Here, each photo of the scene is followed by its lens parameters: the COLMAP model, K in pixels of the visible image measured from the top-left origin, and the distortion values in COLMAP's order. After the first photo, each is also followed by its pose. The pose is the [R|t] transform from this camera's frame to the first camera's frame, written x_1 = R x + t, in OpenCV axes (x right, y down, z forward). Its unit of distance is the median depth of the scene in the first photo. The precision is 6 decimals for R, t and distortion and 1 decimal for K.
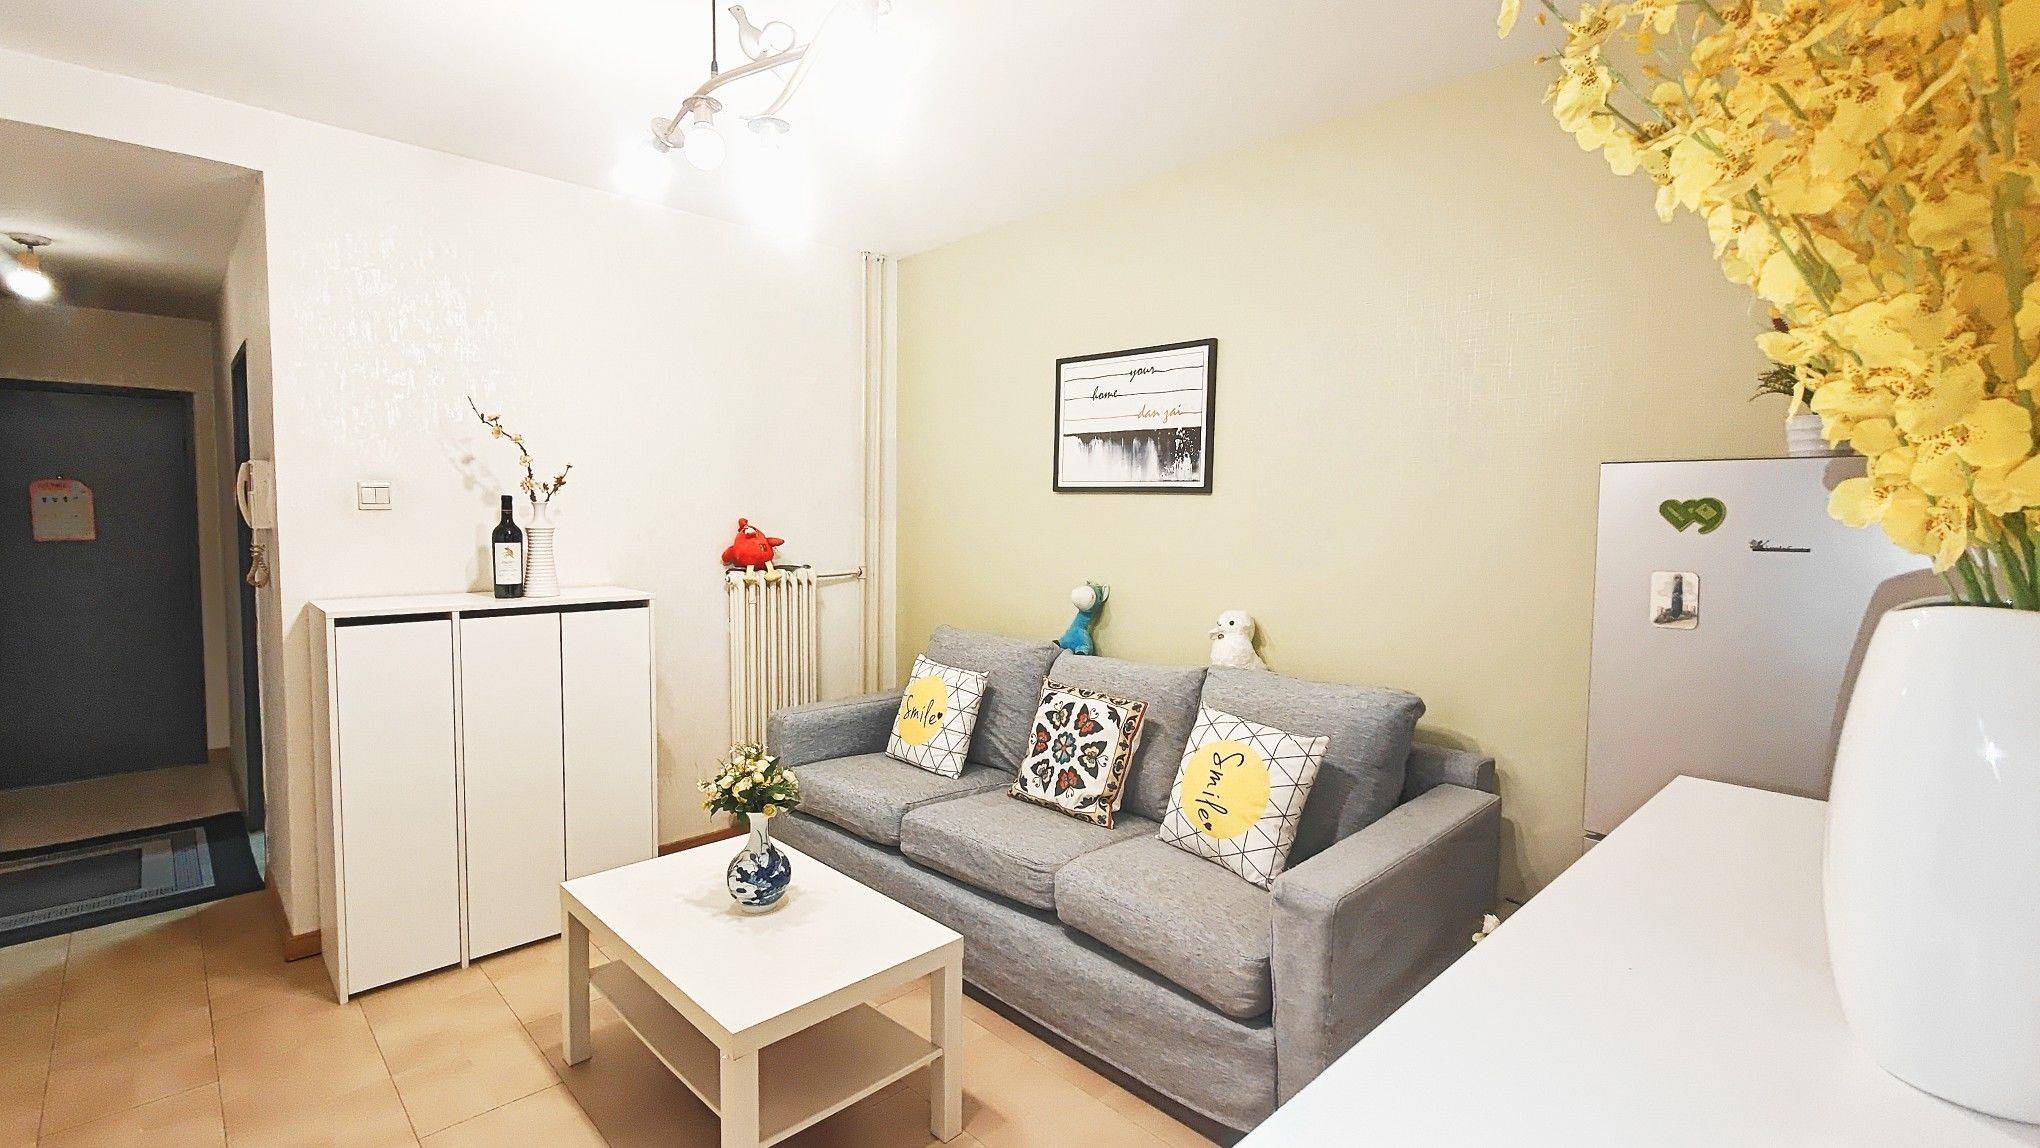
lens RADIAL K [[923.2, 0, 1019.6], [0, 923.2, 565.6], [0, 0, 1]] dist [-0.001319, -0.000225]
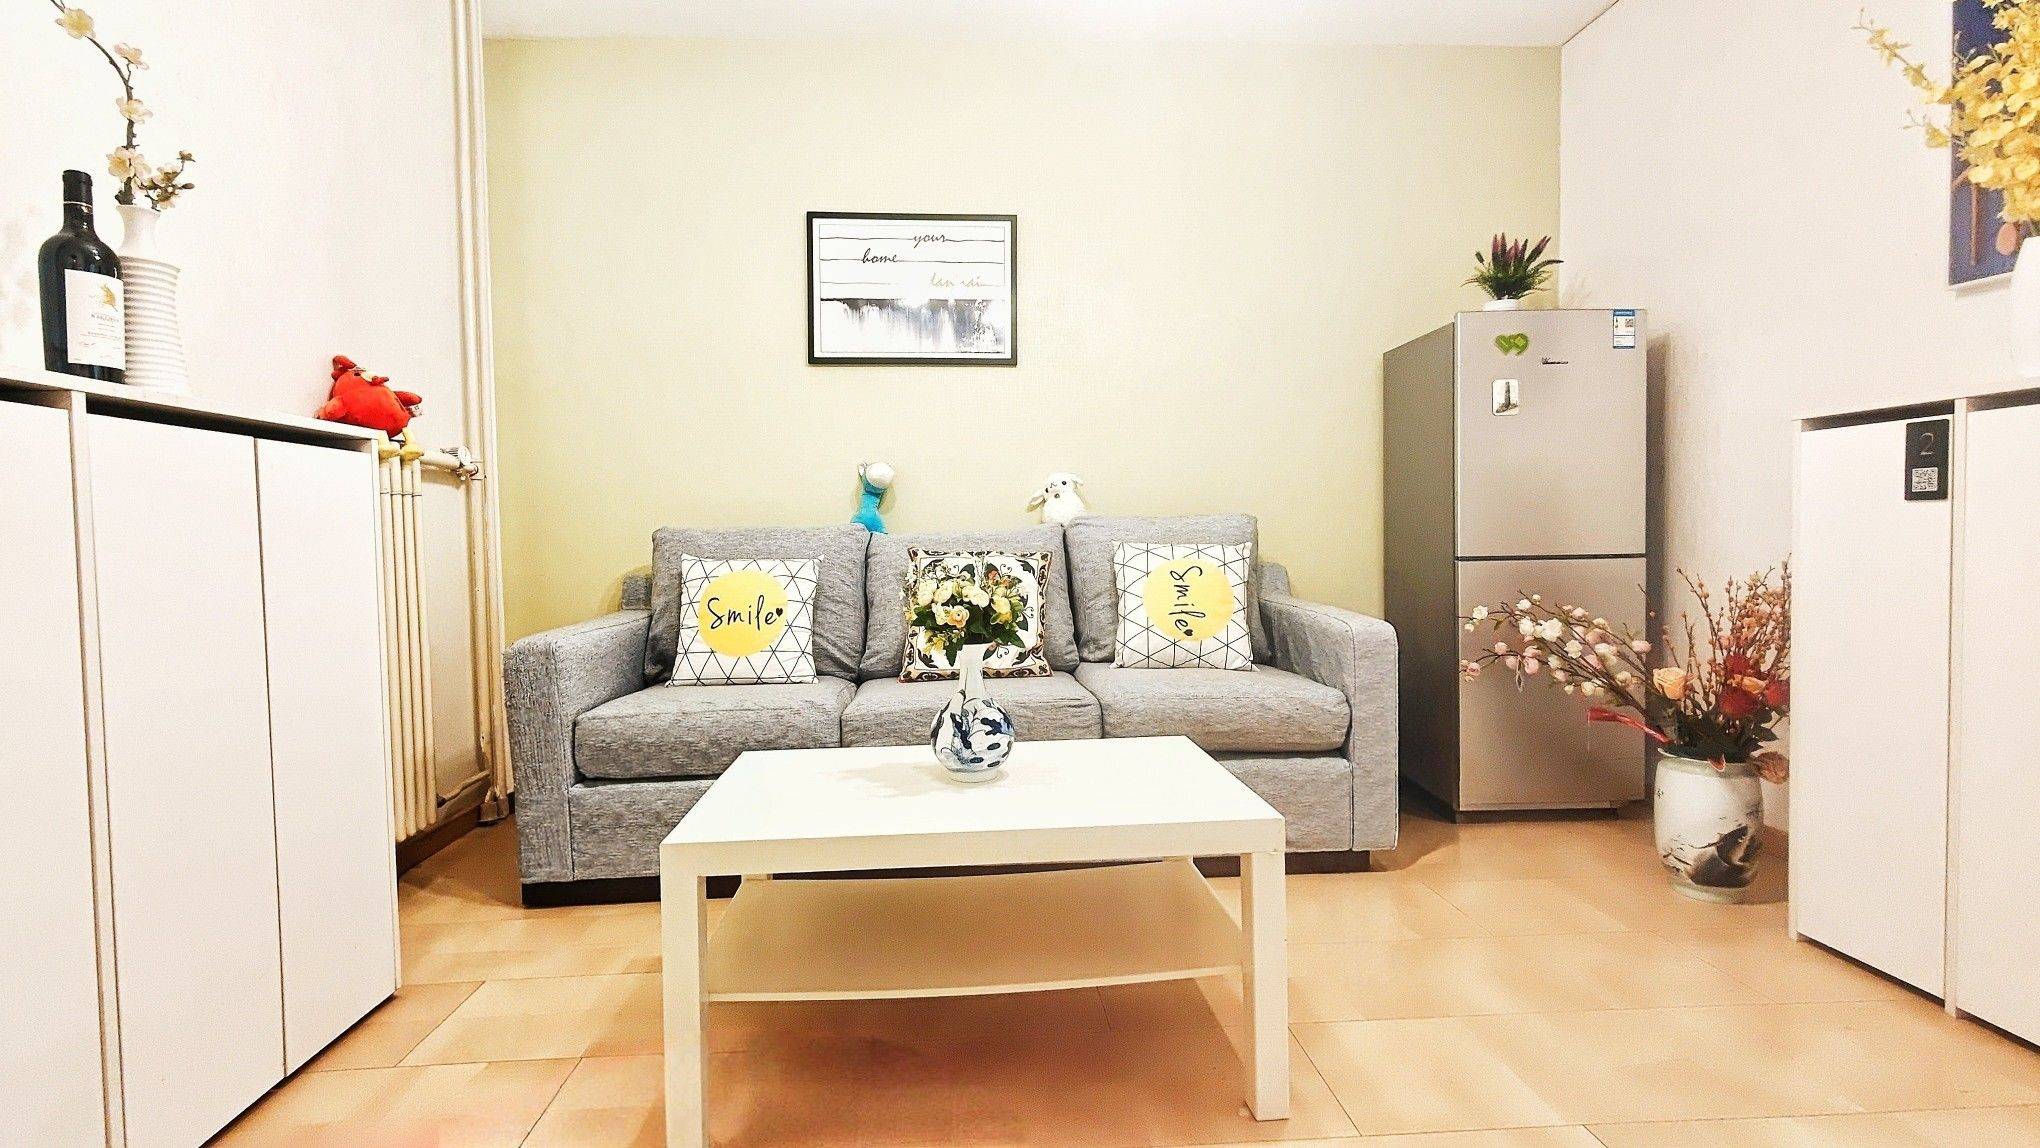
lens RADIAL K [[901.1, 0, 1009.1], [0, 901.1, 572.6], [0, 0, 1]] dist [0.000122, -0.000278]
pose [[0.646929, -0.054935, 0.760569, -0.580824], [0.074430, 0.997188, 0.008717, 0.144457], [-0.758909, 0.050970, 0.649198, 0.359420]]
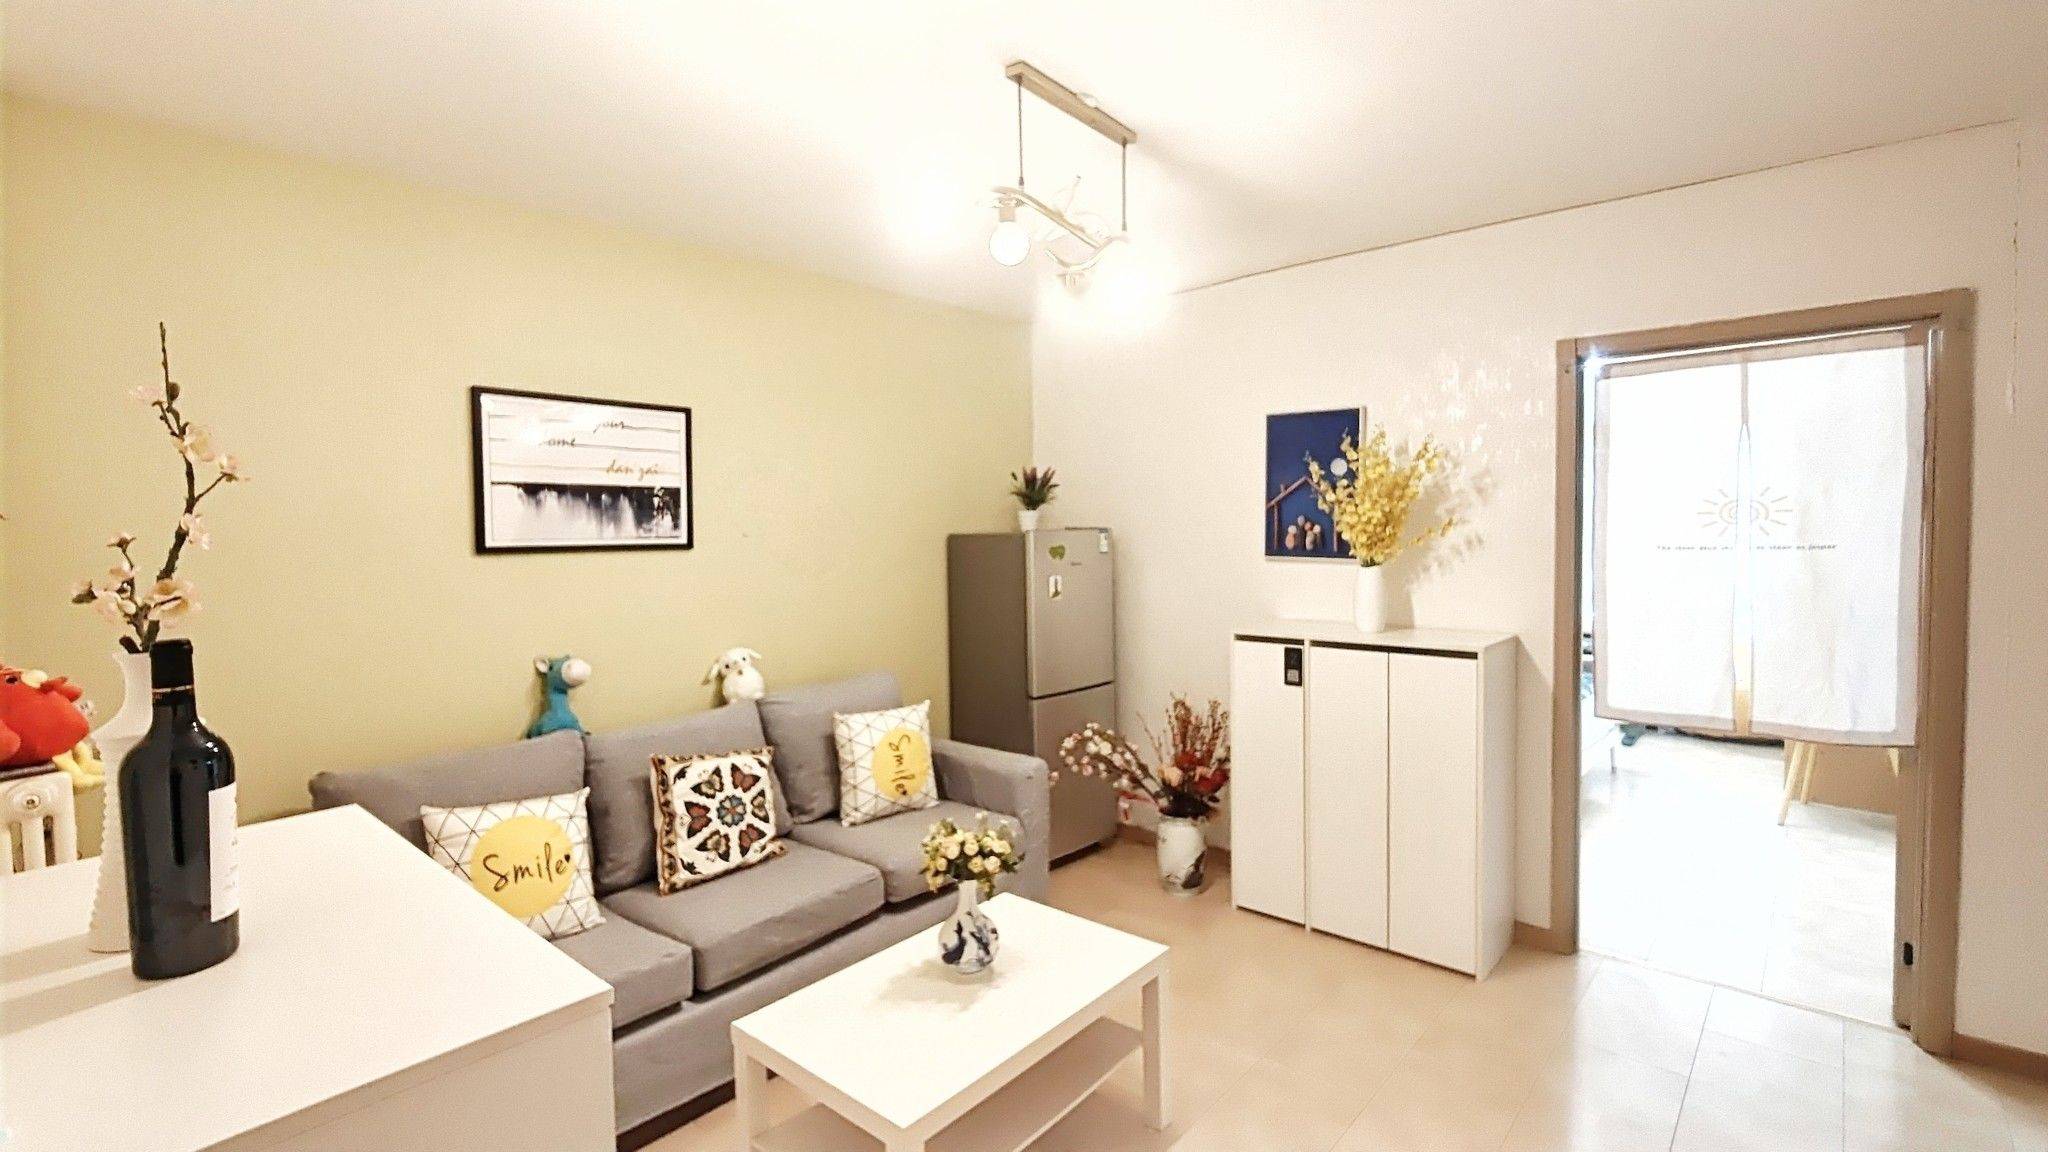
lens RADIAL K [[904.6, 0, 1013.0], [0, 904.6, 574.6], [0, 0, 1]] dist [0.000122, -0.000278]
pose [[-0.083159, -0.062449, 0.994578, -0.884071], [0.078938, 0.994486, 0.069043, -0.092366], [-0.993405, 0.084251, -0.077771, 0.707739]]
